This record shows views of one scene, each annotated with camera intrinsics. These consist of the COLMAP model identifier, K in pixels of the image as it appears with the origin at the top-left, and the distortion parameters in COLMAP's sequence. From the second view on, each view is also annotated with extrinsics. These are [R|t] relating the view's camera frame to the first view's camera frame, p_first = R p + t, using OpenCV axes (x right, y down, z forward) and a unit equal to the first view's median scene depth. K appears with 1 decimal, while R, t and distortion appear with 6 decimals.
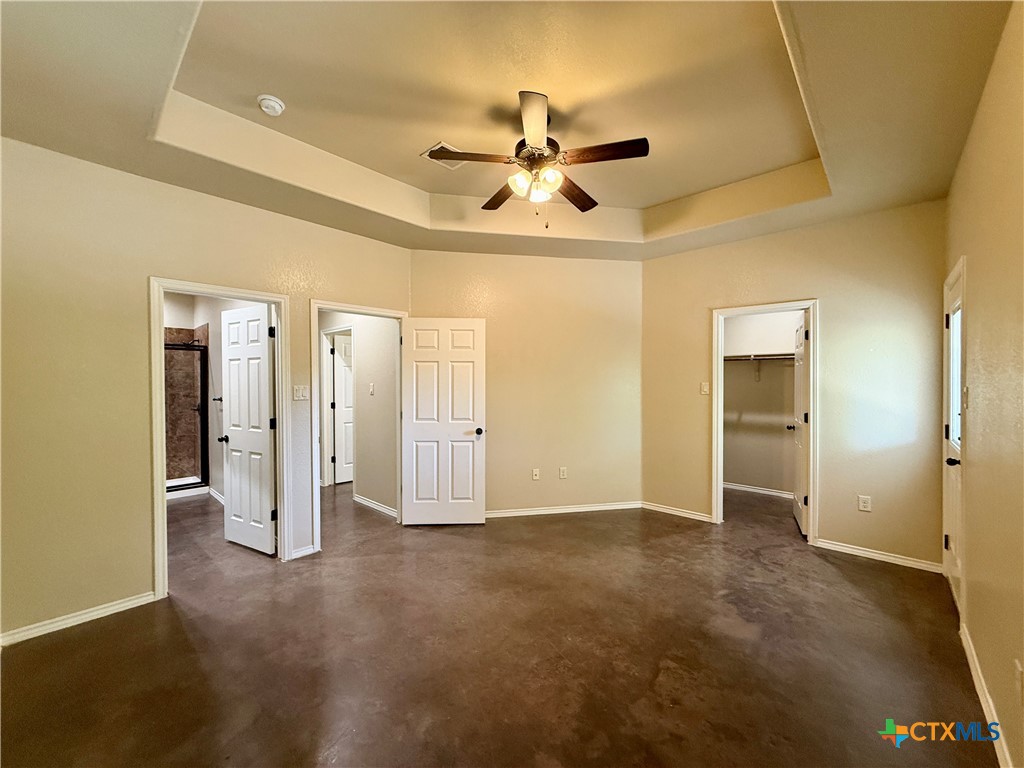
lens RADIAL K [[408.8, 0, 505.4], [0, 408.8, 375.6], [0, 0, 1]] dist [0.000383, 0.000614]
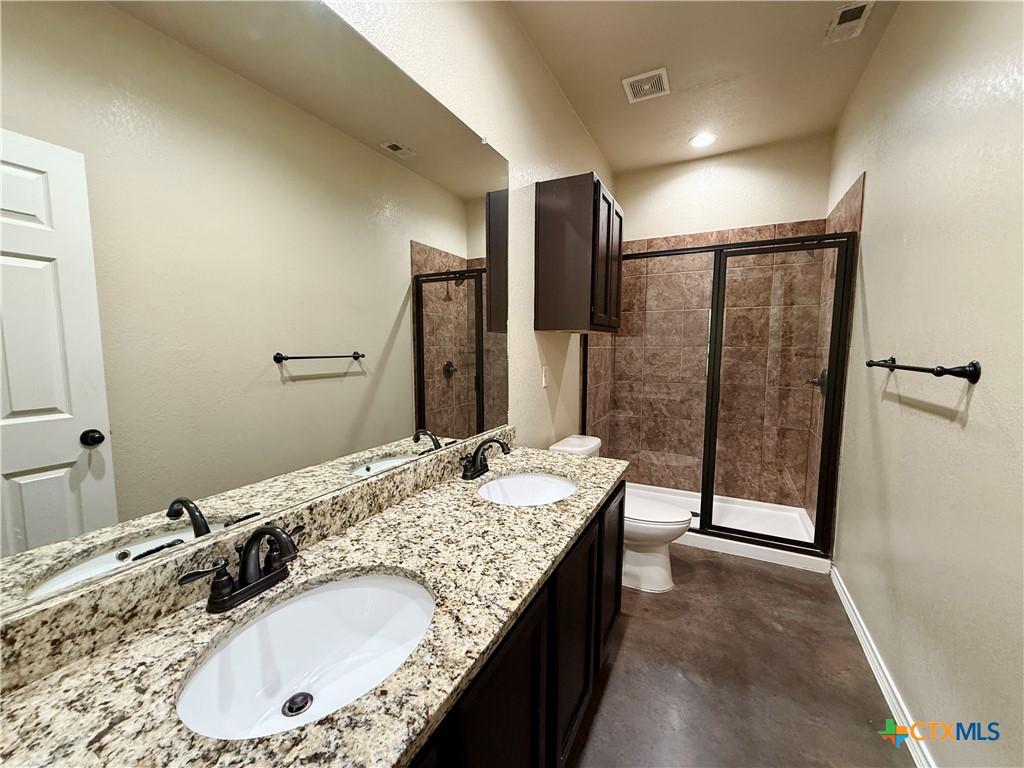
lens RADIAL K [[408.8, 0, 512.5], [0, 408.8, 380.9], [0, 0, 1]] dist [0.000383, 0.000614]
pose [[0.276863, 0.104180, -0.955245, -0.399283], [-0.005775, 0.994268, 0.106762, 0.031942], [0.960892, -0.024042, 0.275878, 0.527638]]
